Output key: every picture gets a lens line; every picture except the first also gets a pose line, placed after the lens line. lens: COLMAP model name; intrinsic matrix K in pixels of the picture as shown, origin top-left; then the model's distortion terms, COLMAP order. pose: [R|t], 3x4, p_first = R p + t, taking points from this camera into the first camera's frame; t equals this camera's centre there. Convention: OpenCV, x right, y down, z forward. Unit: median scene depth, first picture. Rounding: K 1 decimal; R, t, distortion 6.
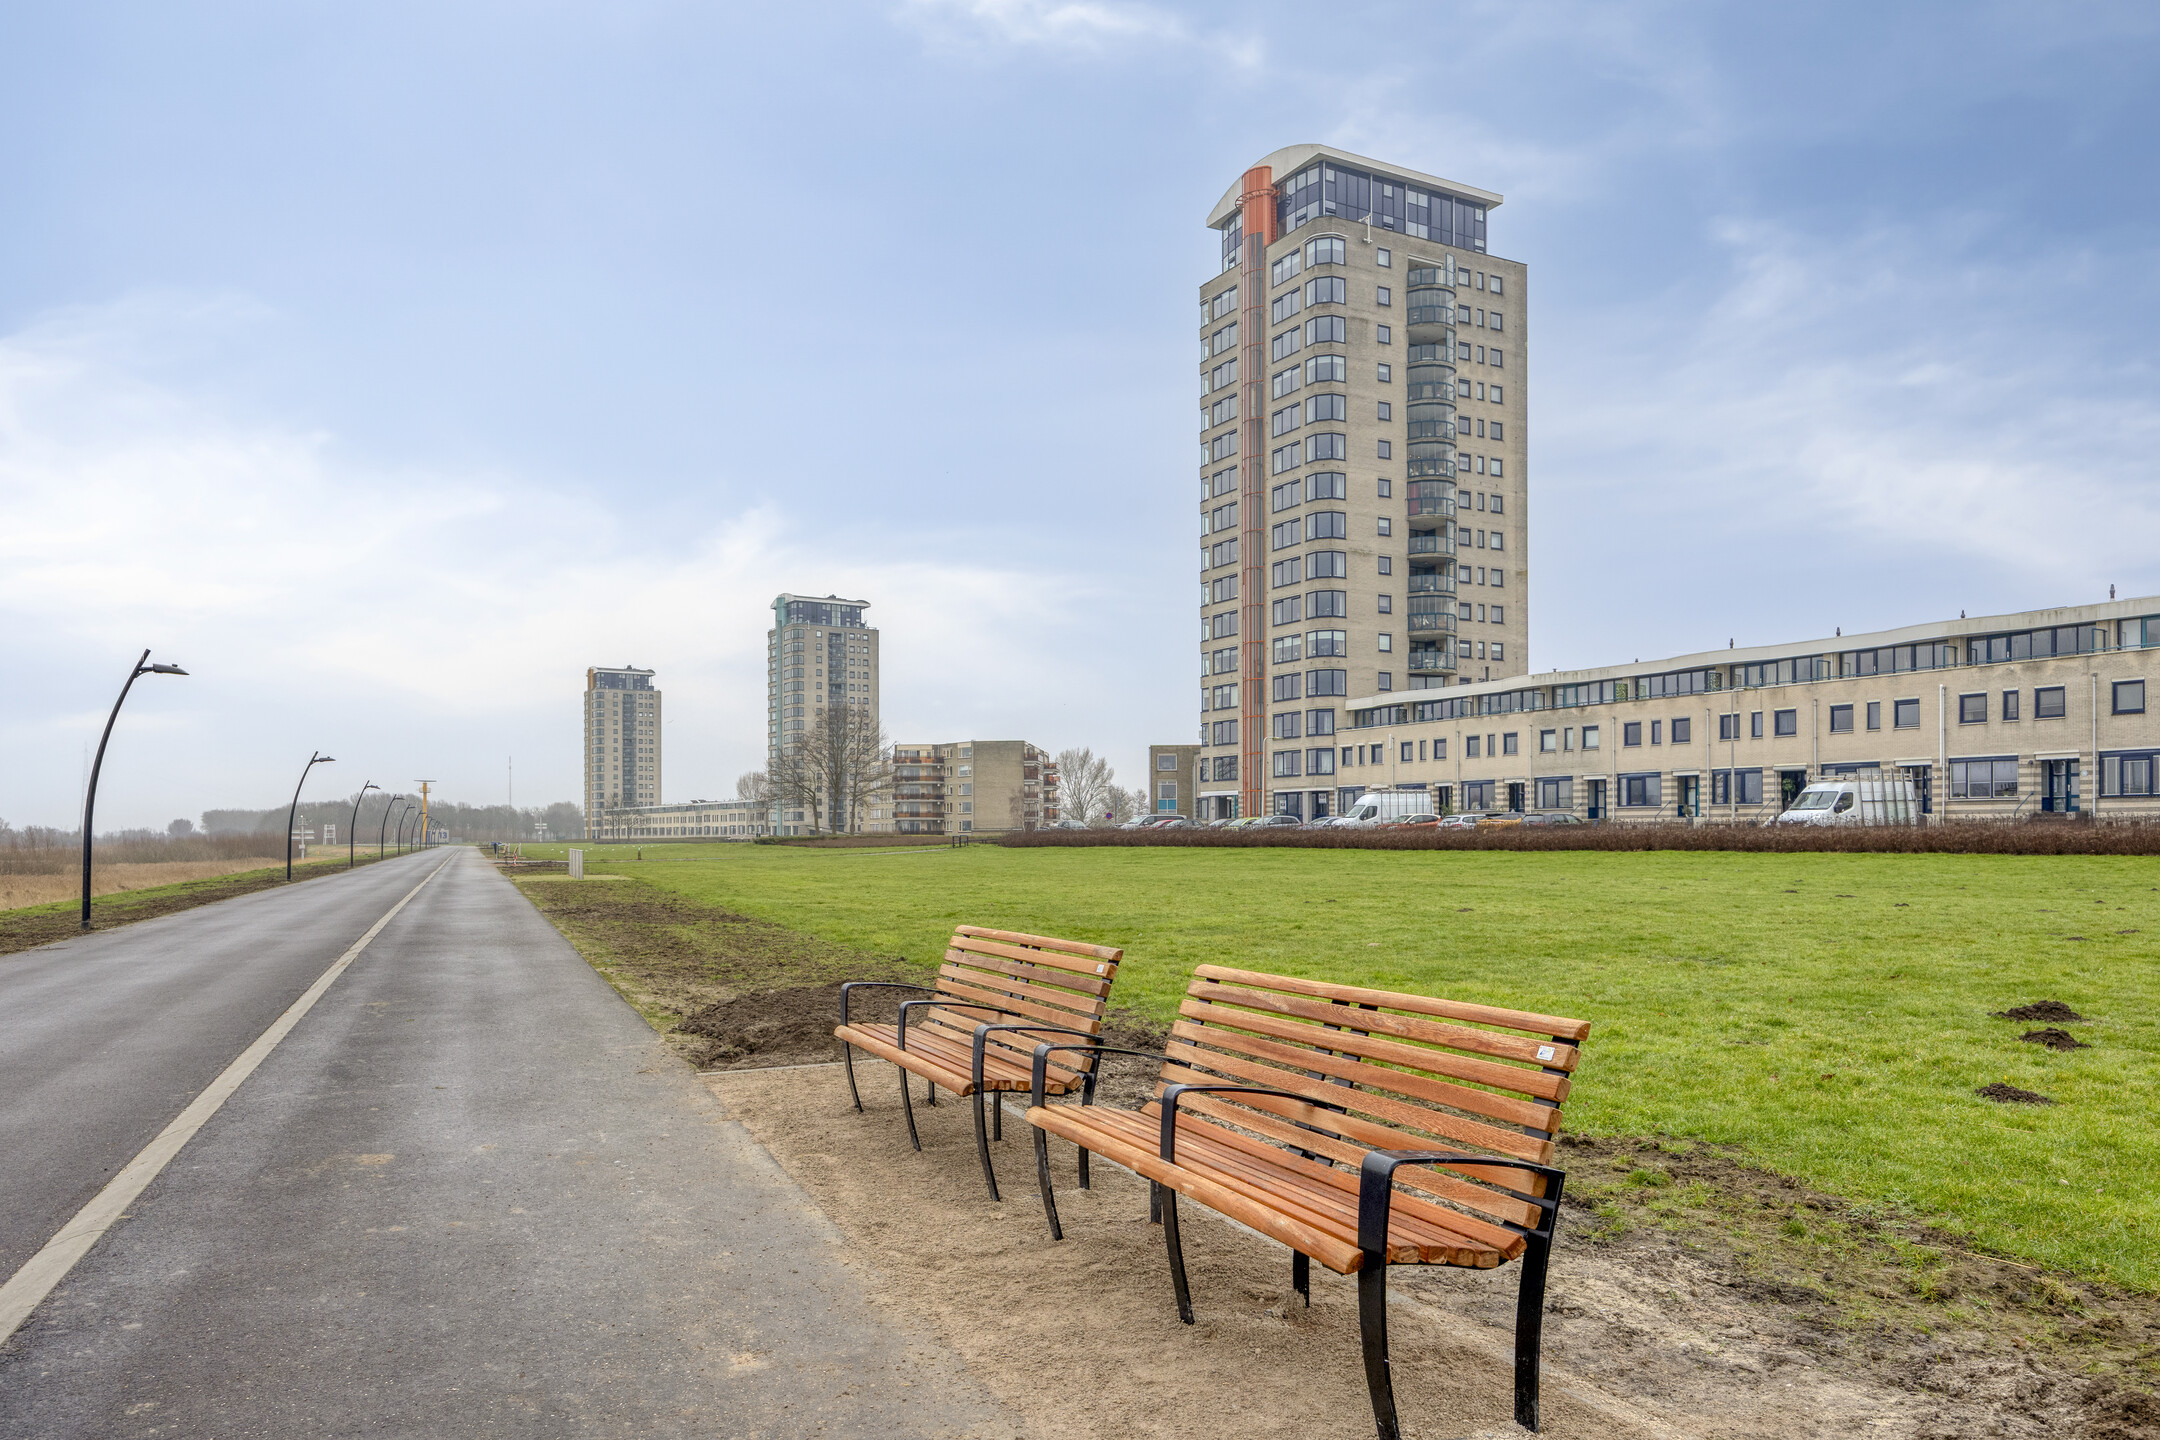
lens RADIAL K [[1430.7, 0, 1078.9], [0, 1430.7, 813.1], [0, 0, 1]] dist [-0.005047, -0.000609]
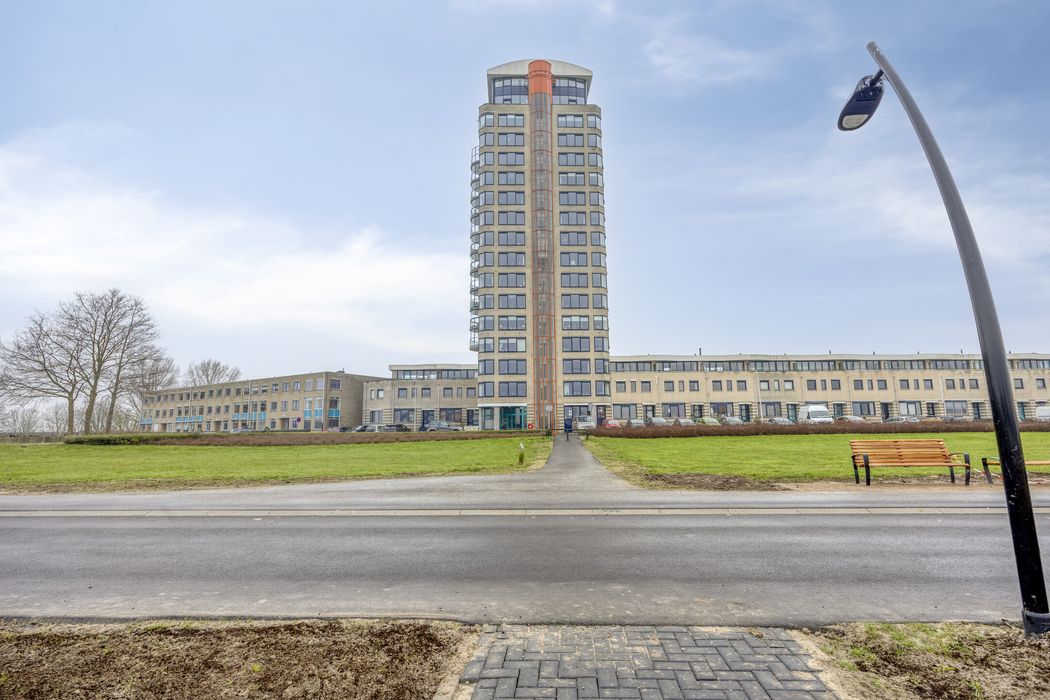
lens RADIAL K [[515.2, 0, 525.0], [0, 515.2, 350.0], [0, 0, 1]] dist [-0.004386, -0.001019]
pose [[0.451985, 0.137203, 0.881411, -0.425813], [-0.004354, 0.988428, -0.151629, 0.013493], [-0.892015, 0.064696, 0.447352, 0.768635]]
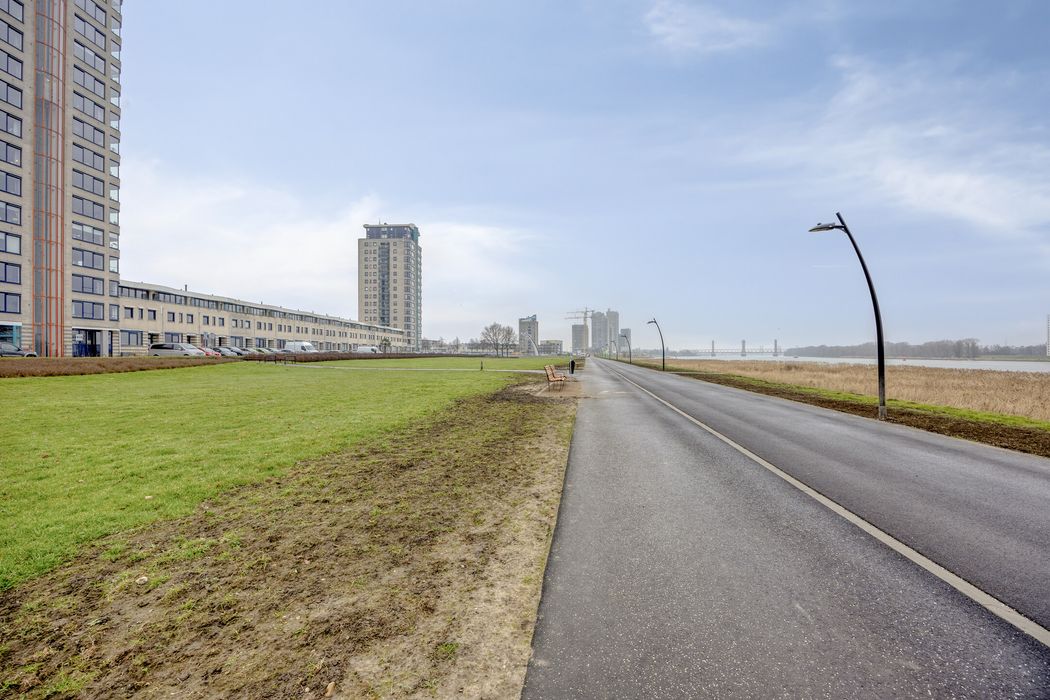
lens RADIAL K [[439.3, 0, 525.0], [0, 439.3, 350.0], [0, 0, 1]] dist [-0.011211, -0.000040]
pose [[-0.856583, 0.013317, 0.515837, -0.478094], [0.000484, 0.999687, -0.025005, 0.018987], [-0.516008, -0.021169, -0.856322, 1.140399]]
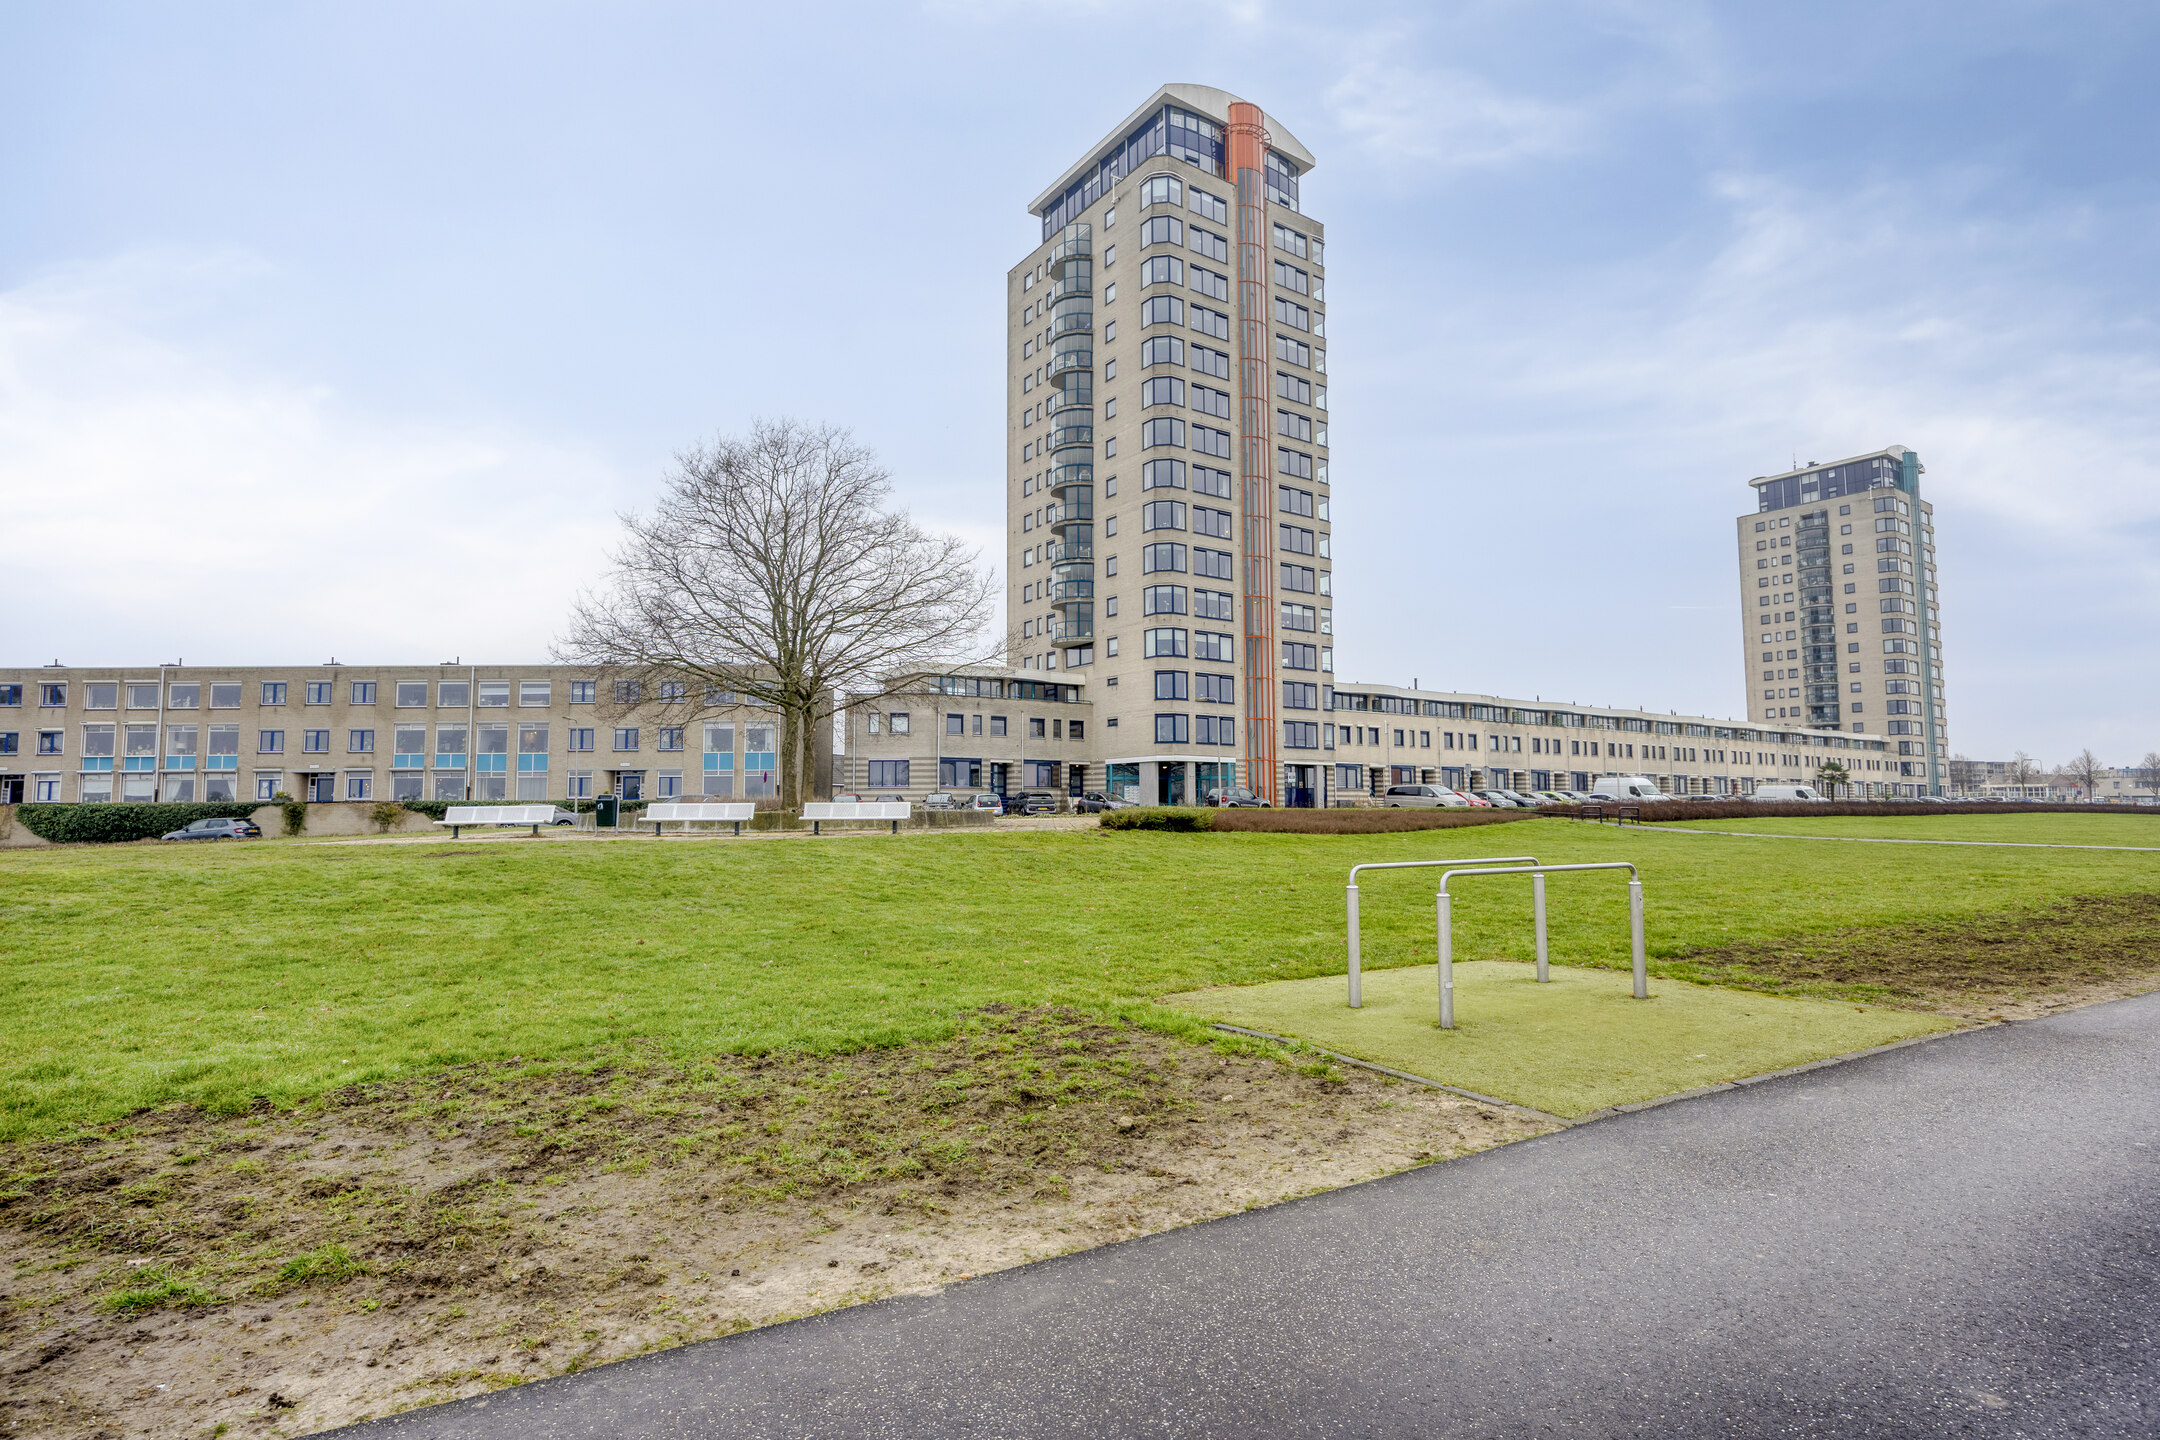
lens RADIAL K [[1059.9, 0, 1080.0], [0, 1059.9, 720.0], [0, 0, 1]] dist [-0.004386, -0.001019]
pose [[-0.111565, 0.084979, 0.990117, -0.542230], [-0.013711, 0.996111, -0.087038, 0.019846], [-0.993663, -0.023286, -0.109966, 1.213478]]
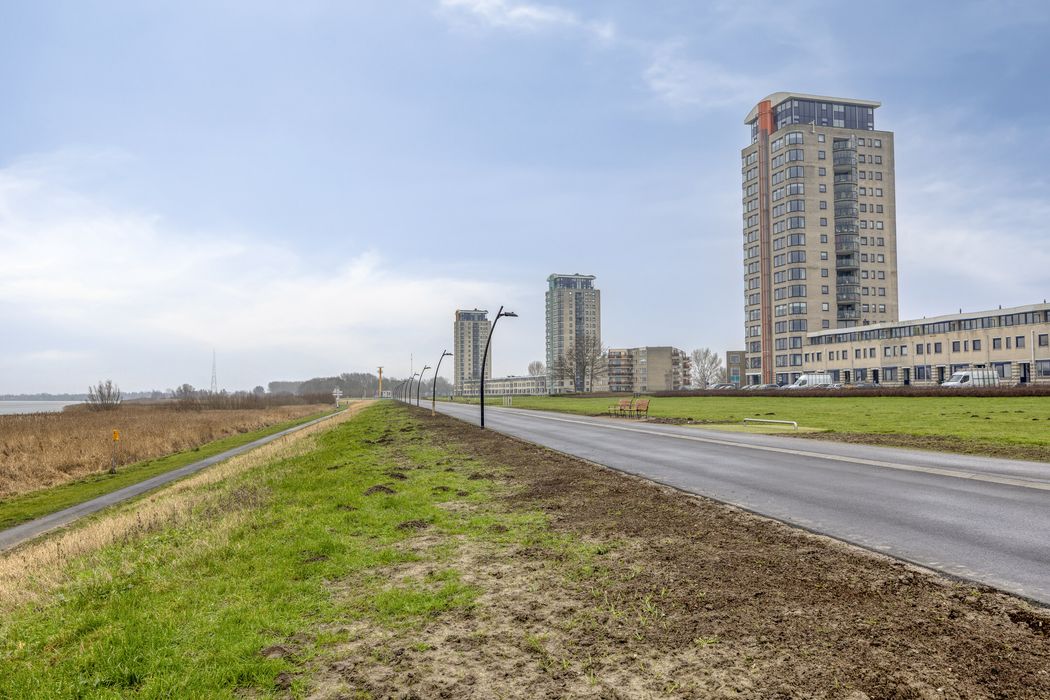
lens RADIAL K [[794.2, 0, 525.0], [0, 794.2, 350.0], [0, 0, 1]] dist [-0.014245, -0.003226]
pose [[0.973080, -0.013670, -0.230061, 0.038520], [0.004593, 0.999191, -0.039944, -0.003223], [0.230421, 0.037812, 0.972356, -0.315677]]
